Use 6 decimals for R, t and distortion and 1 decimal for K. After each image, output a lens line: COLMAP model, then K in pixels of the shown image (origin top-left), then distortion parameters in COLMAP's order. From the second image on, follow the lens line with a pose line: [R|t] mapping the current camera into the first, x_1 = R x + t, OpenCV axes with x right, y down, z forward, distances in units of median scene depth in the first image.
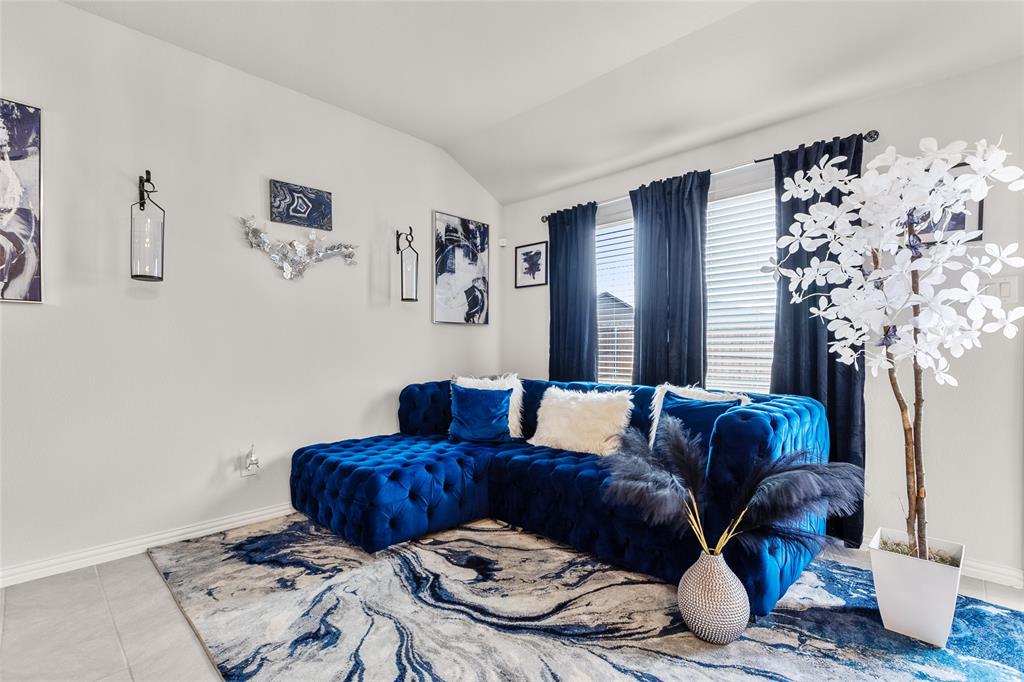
lens RADIAL K [[470.1, 0, 513.4], [0, 470.1, 352.2], [0, 0, 1]] dist [0.004103, -0.001246]
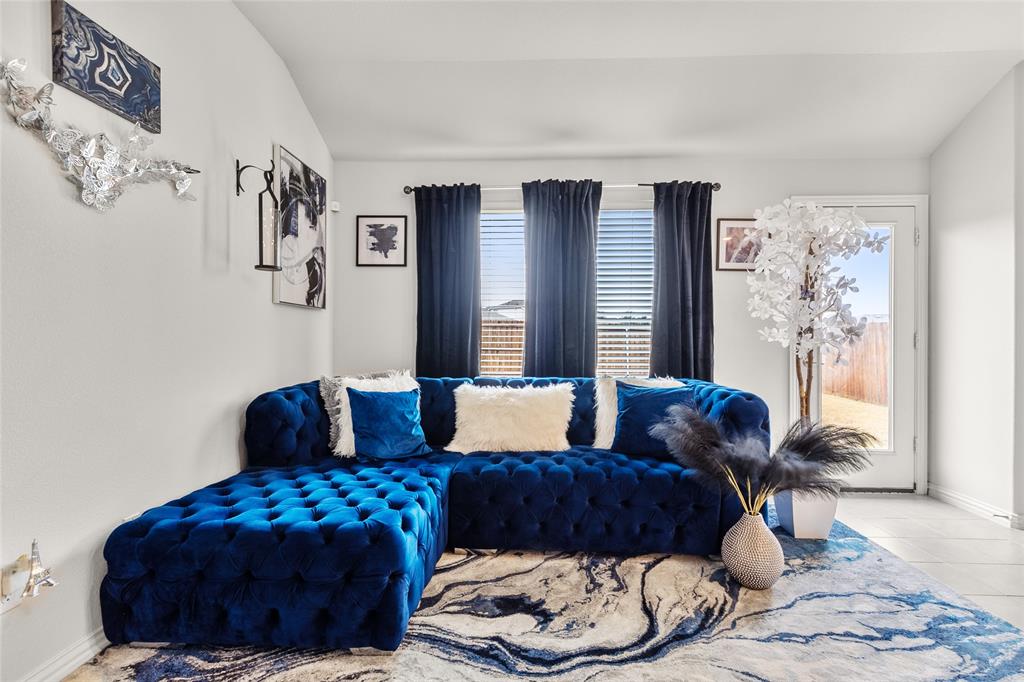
lens RADIAL K [[470.1, 0, 511.5], [0, 470.1, 342.2], [0, 0, 1]] dist [0.004103, -0.001246]
pose [[0.744206, 0.000648, 0.667950, -0.539799], [0.000460, 0.999999, -0.001484, -0.004221], [-0.667950, 0.001412, 0.744204, 0.341471]]
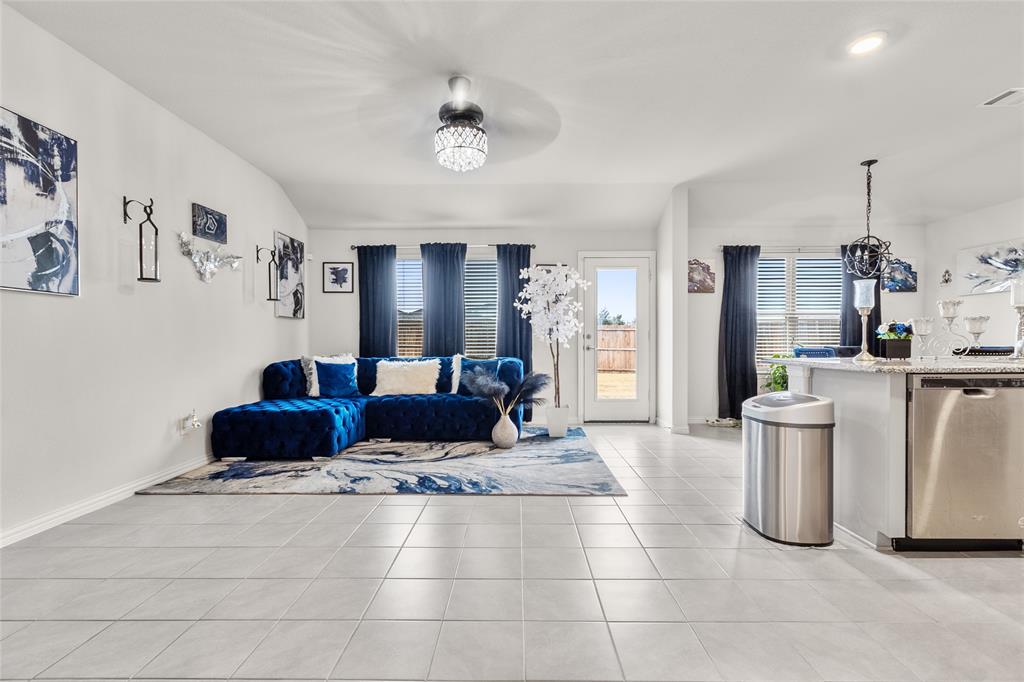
lens RADIAL K [[470.1, 0, 513.5], [0, 470.1, 349.0], [0, 0, 1]] dist [0.004103, -0.001246]
pose [[0.725189, -0.014309, 0.688402, -0.849447], [0.007174, 0.999887, 0.013226, 0.020969], [-0.688513, -0.004653, 0.725209, -0.579136]]
